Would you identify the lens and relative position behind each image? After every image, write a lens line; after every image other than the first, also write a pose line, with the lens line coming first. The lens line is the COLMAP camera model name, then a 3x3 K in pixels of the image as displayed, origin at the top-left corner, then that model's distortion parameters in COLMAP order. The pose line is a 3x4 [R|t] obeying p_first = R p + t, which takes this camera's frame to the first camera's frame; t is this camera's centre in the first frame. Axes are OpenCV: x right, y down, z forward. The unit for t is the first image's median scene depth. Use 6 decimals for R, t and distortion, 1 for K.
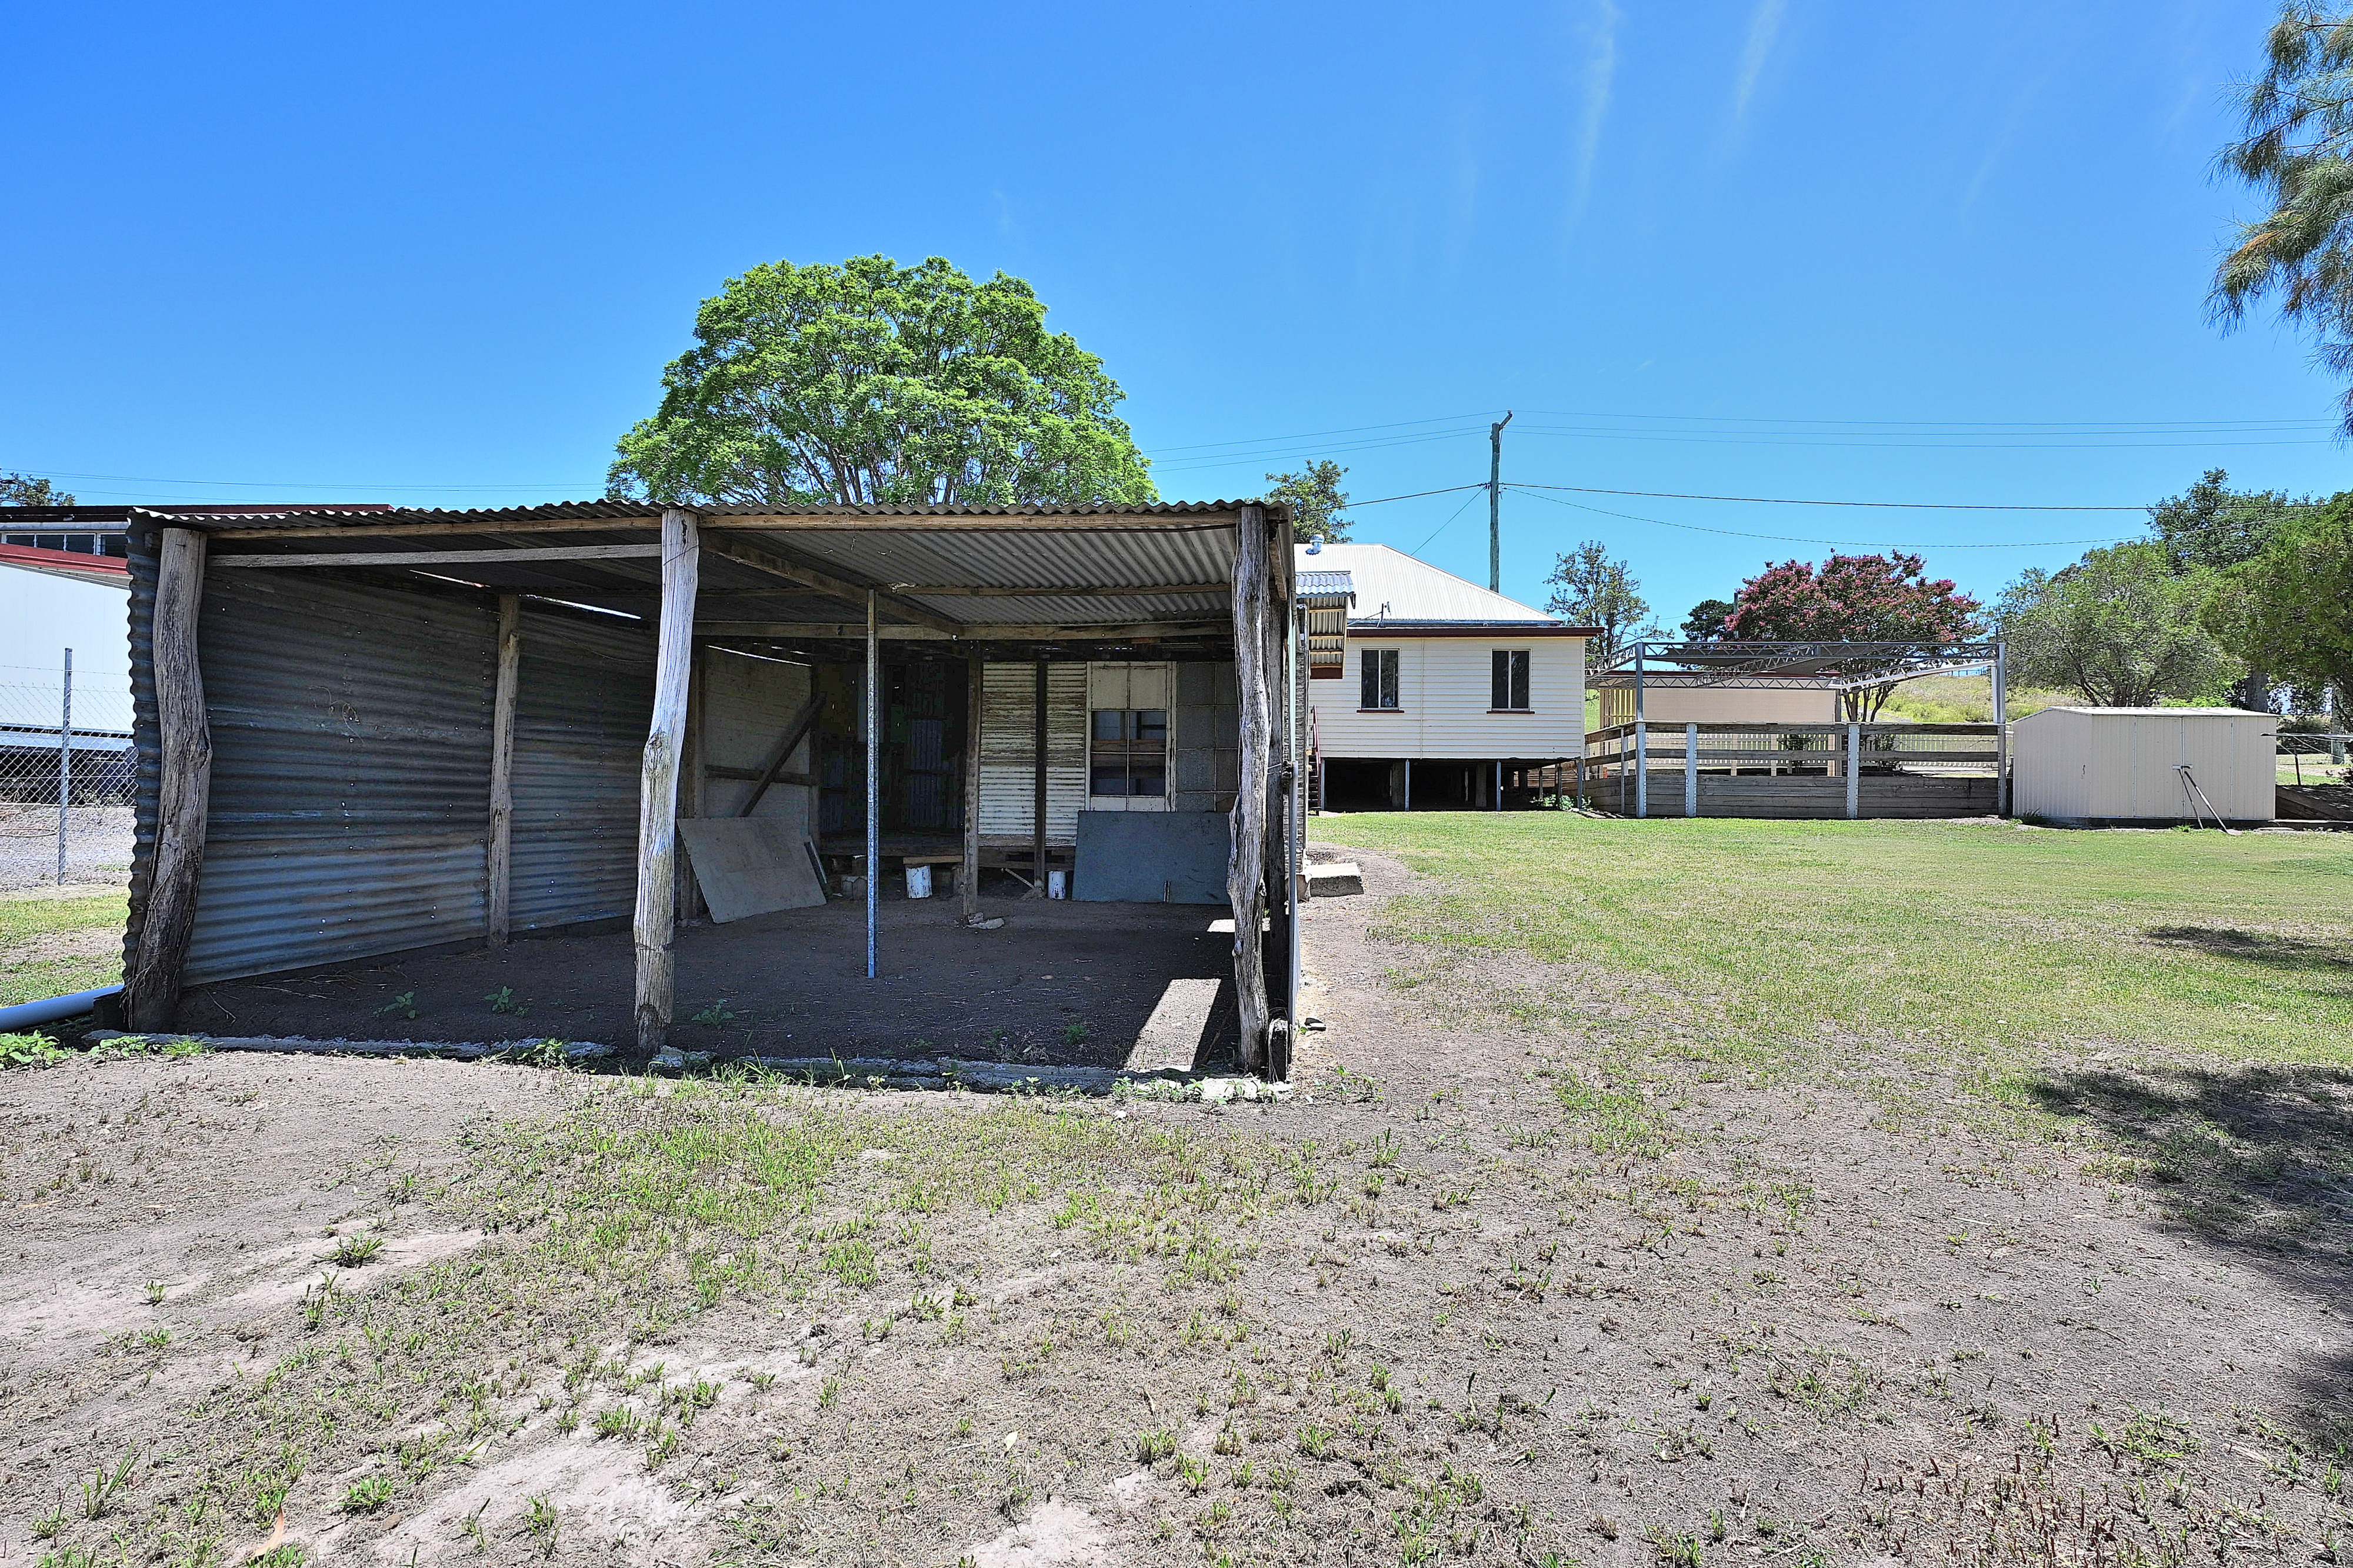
lens RADIAL K [[1158.4, 0, 1173.8], [0, 1158.4, 787.3], [0, 0, 1]] dist [-0.002514, 0.000912]
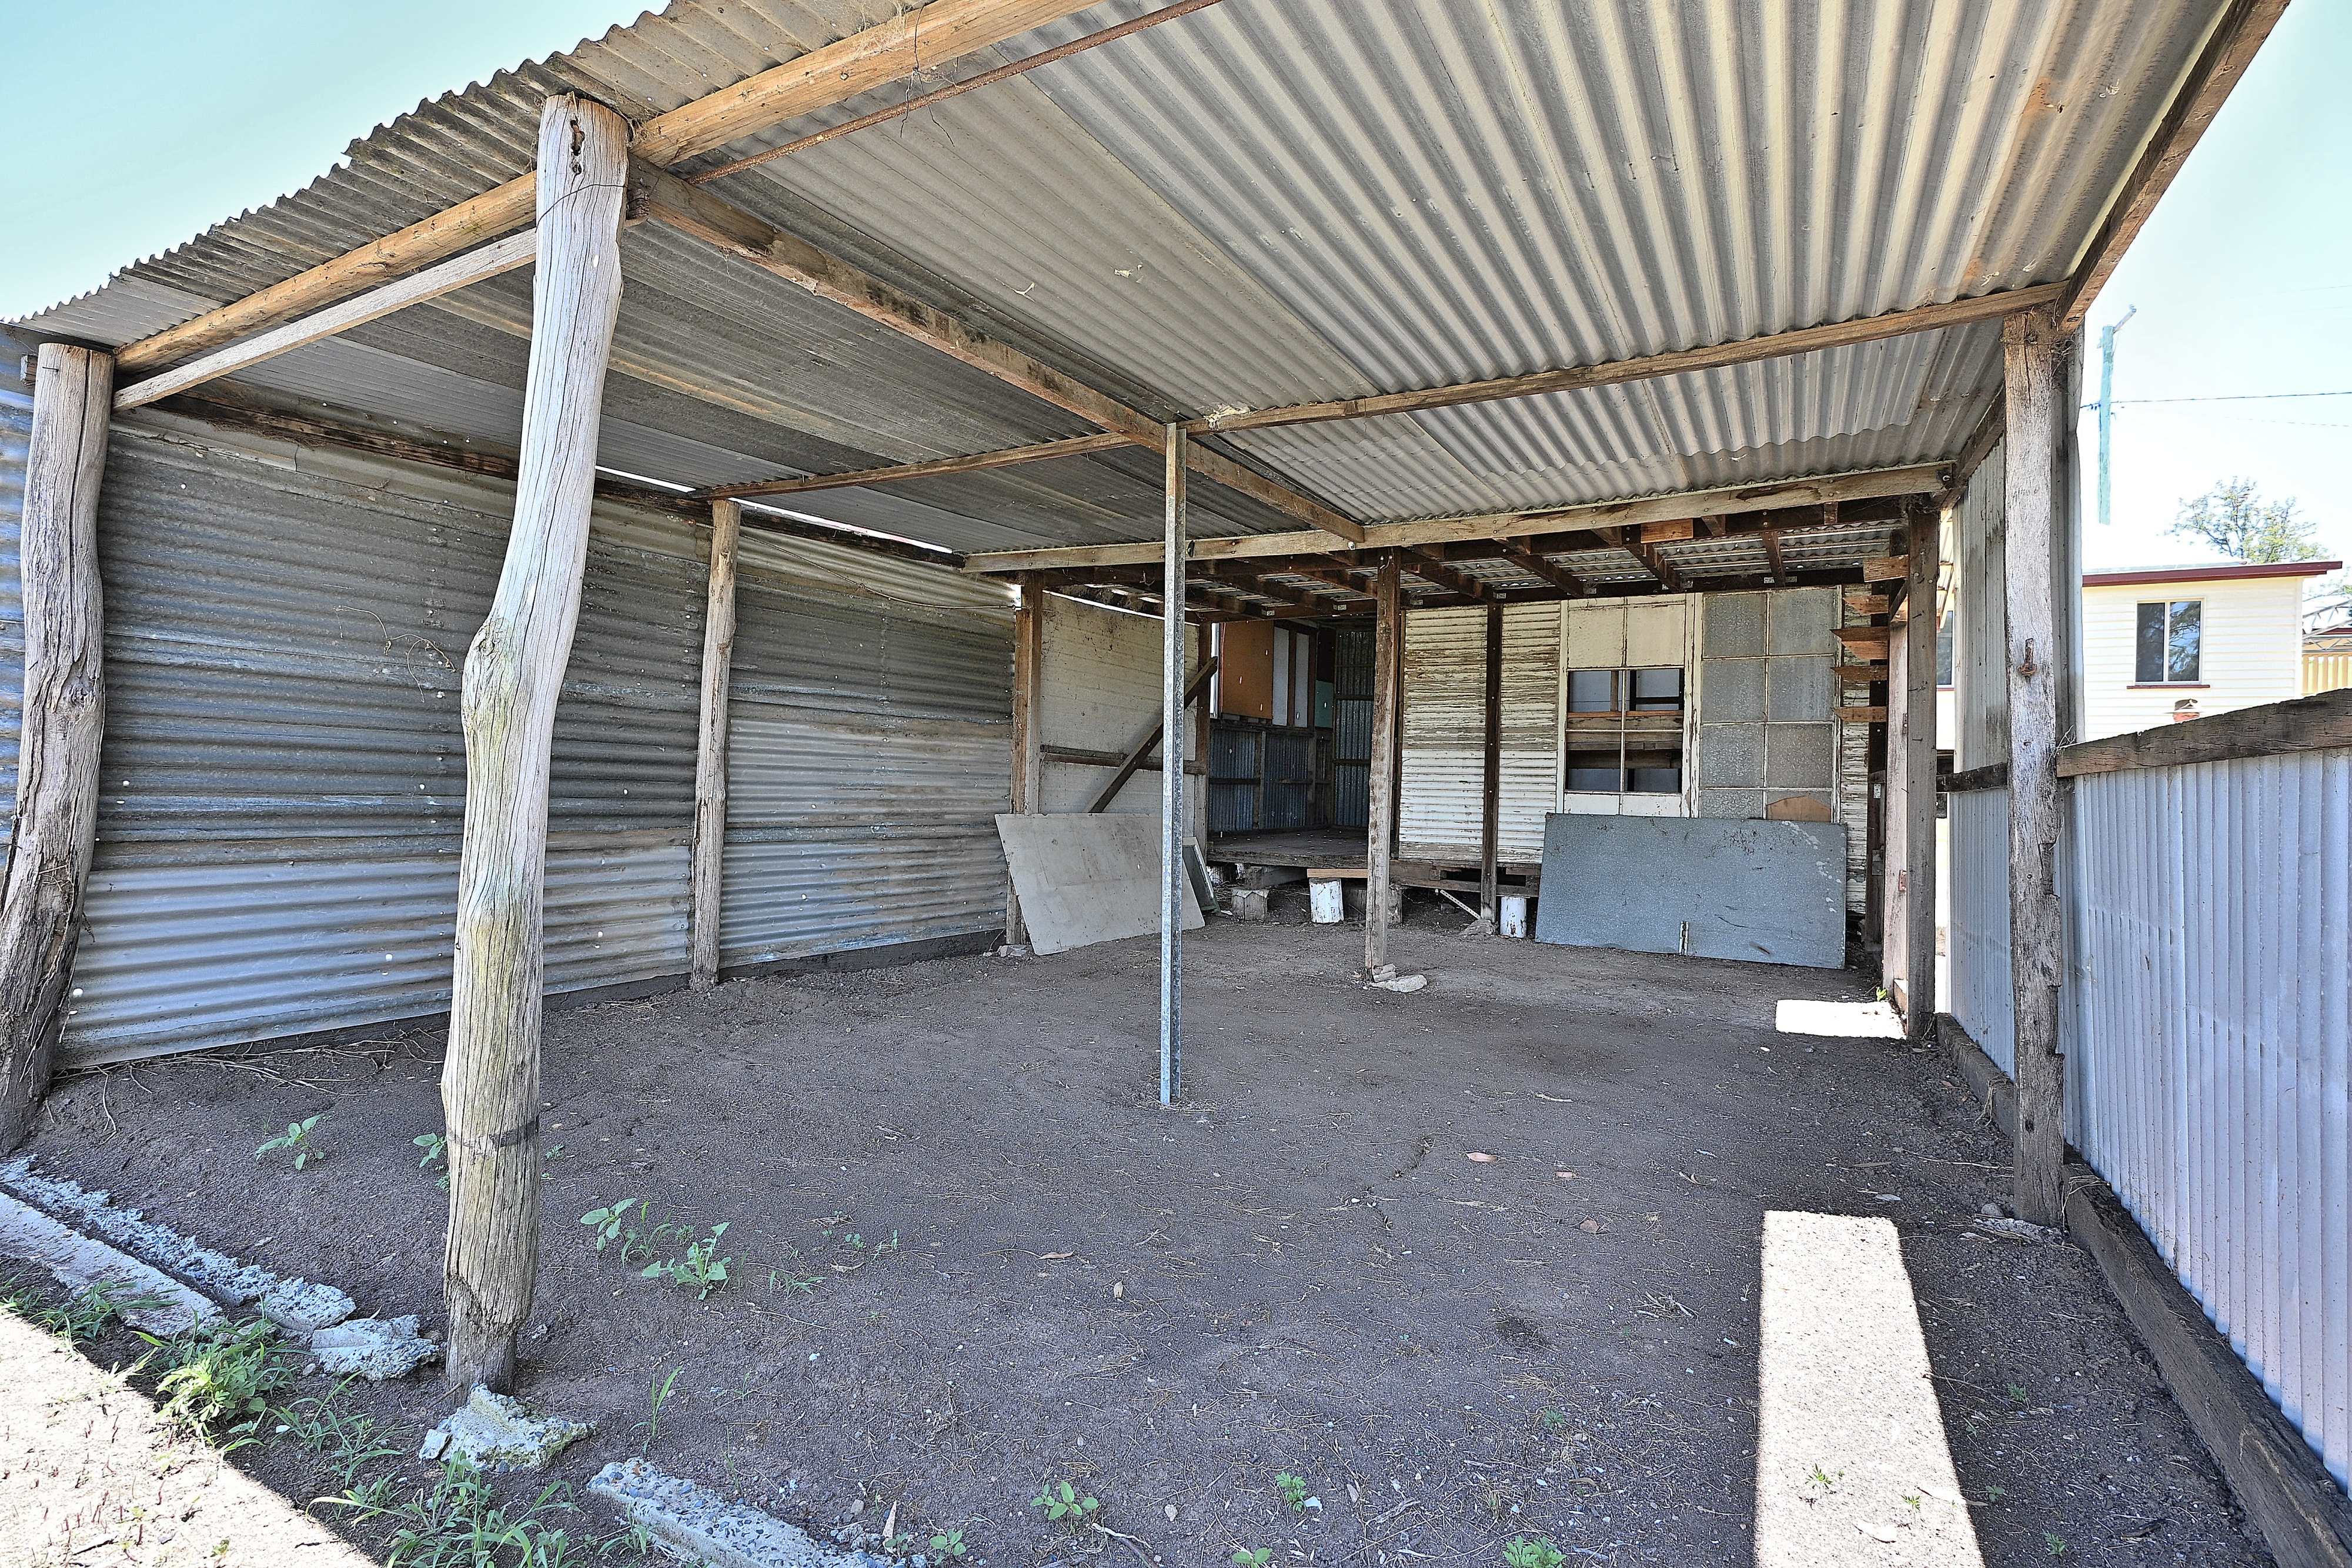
lens RADIAL K [[1158.0, 0, 1173.3], [0, 1158.0, 787.3], [0, 0, 1]] dist [-0.002514, 0.000912]
pose [[0.923544, 0.012393, -0.383291, -0.033155], [-0.010891, 0.999922, 0.006089, 0.004049], [0.383337, -0.001449, 0.923608, 0.392422]]
